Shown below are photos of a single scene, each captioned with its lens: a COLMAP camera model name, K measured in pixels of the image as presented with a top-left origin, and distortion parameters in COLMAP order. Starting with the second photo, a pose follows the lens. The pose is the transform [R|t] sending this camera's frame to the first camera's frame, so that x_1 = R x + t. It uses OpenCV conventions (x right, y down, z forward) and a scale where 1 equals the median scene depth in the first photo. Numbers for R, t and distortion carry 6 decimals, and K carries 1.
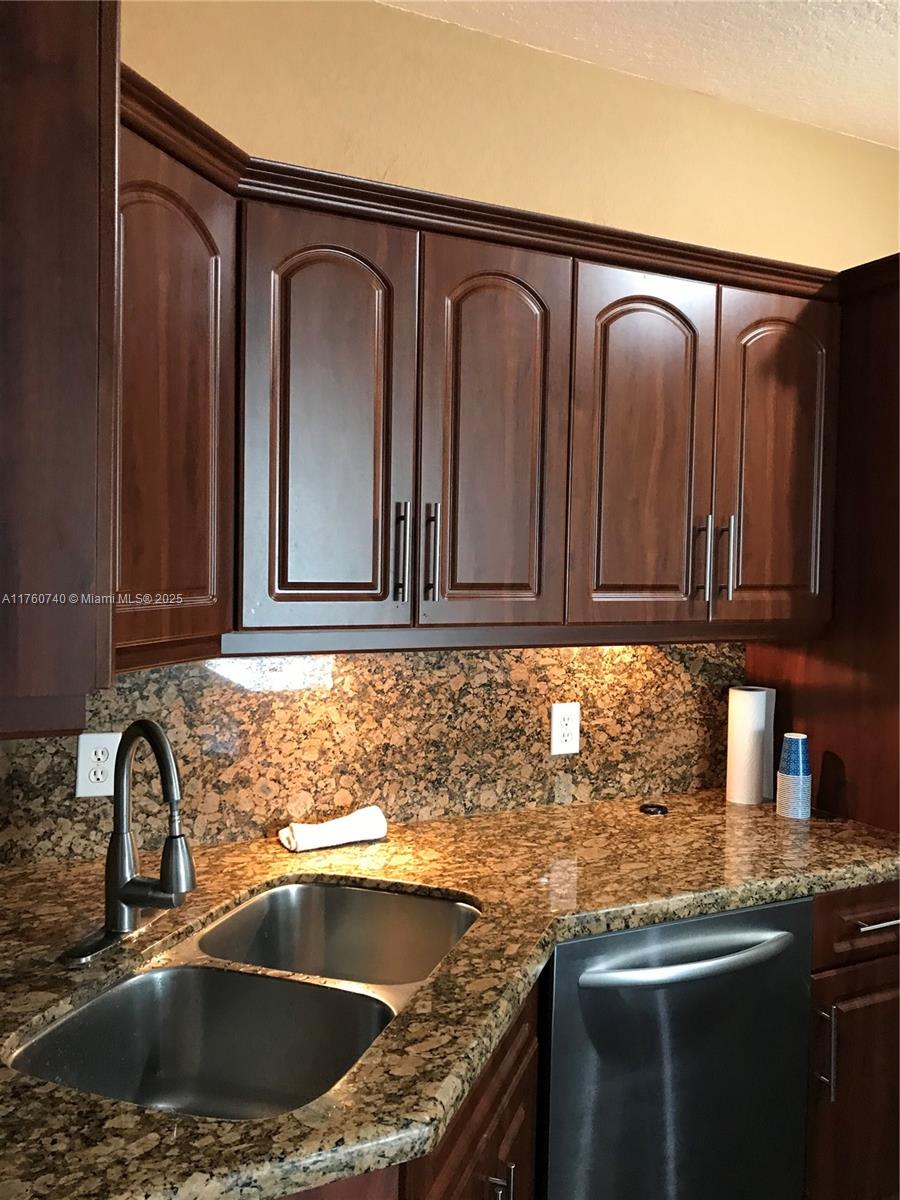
lens RADIAL K [[989.6, 0, 452.2], [0, 989.6, 603.4], [0, 0, 1]] dist [-0.032824, -0.021255]
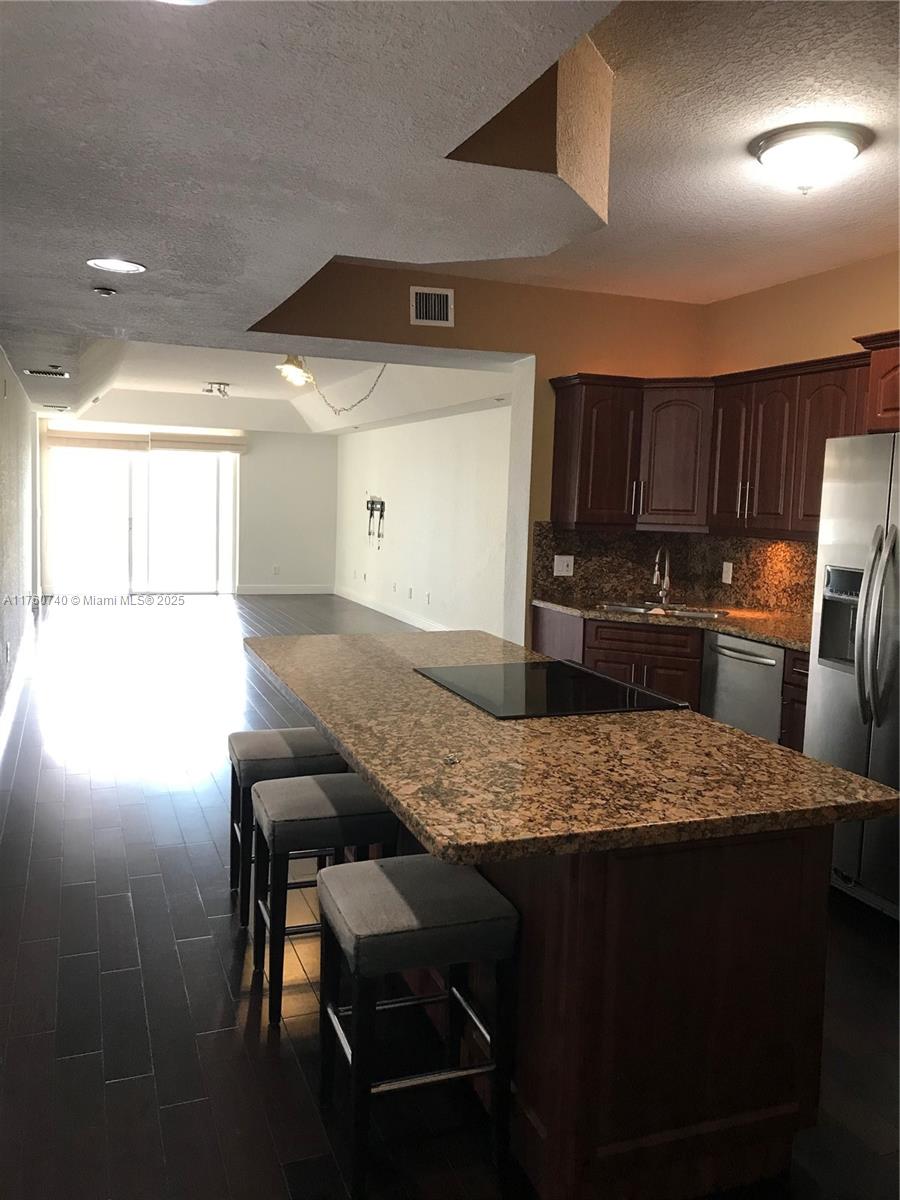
lens RADIAL K [[989.6, 0, 451.0], [0, 989.6, 598.1], [0, 0, 1]] dist [-0.032824, -0.021255]
pose [[-0.109923, 0.087383, -0.990091, 2.256804], [-0.074887, 0.992568, 0.095916, 0.011683], [0.991115, 0.084689, -0.102562, 0.391837]]
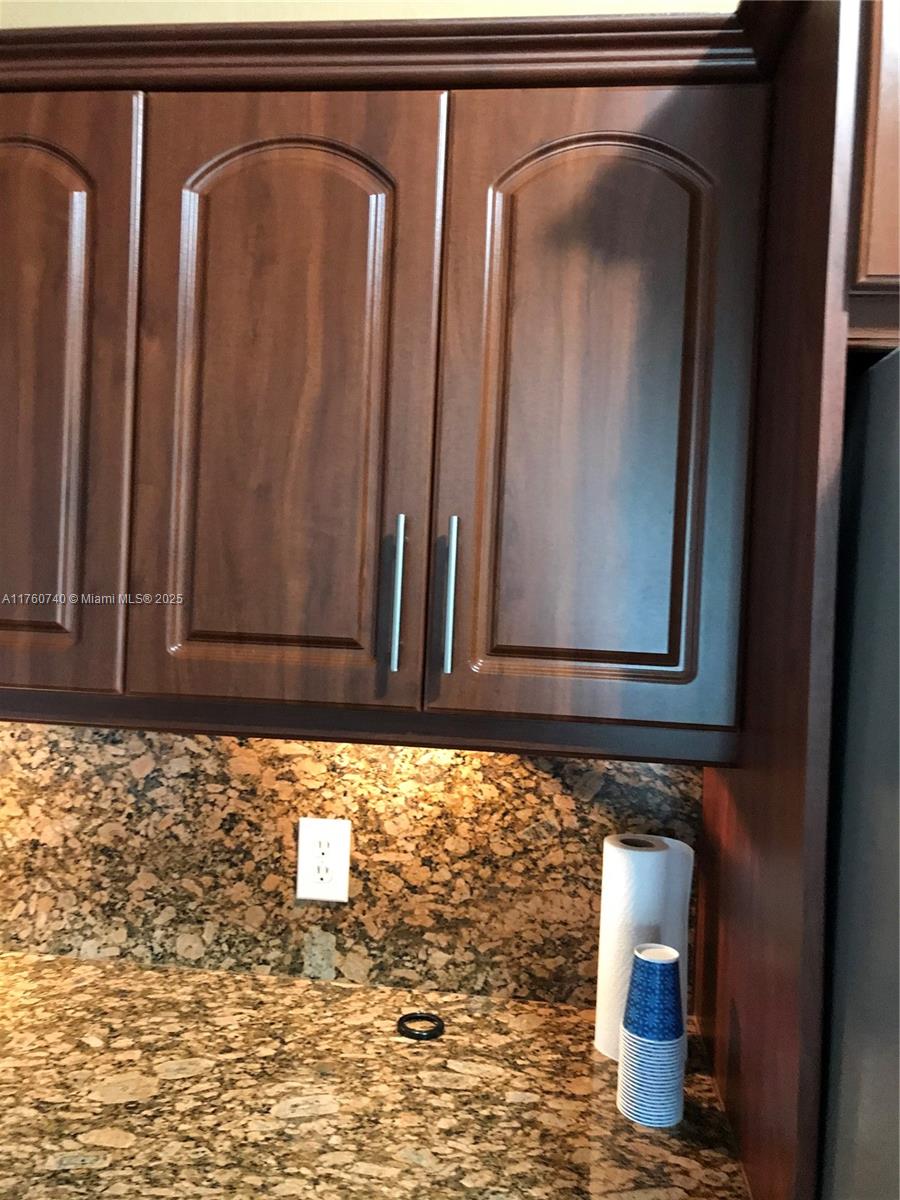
lens RADIAL K [[989.6, 0, 450.2], [0, 989.6, 591.4], [0, 0, 1]] dist [-0.032824, -0.021255]
pose [[0.846854, 0.025908, -0.531195, 0.527978], [-0.051172, 0.998148, -0.032898, -0.028043], [0.529359, 0.055042, 0.846611, 0.518415]]
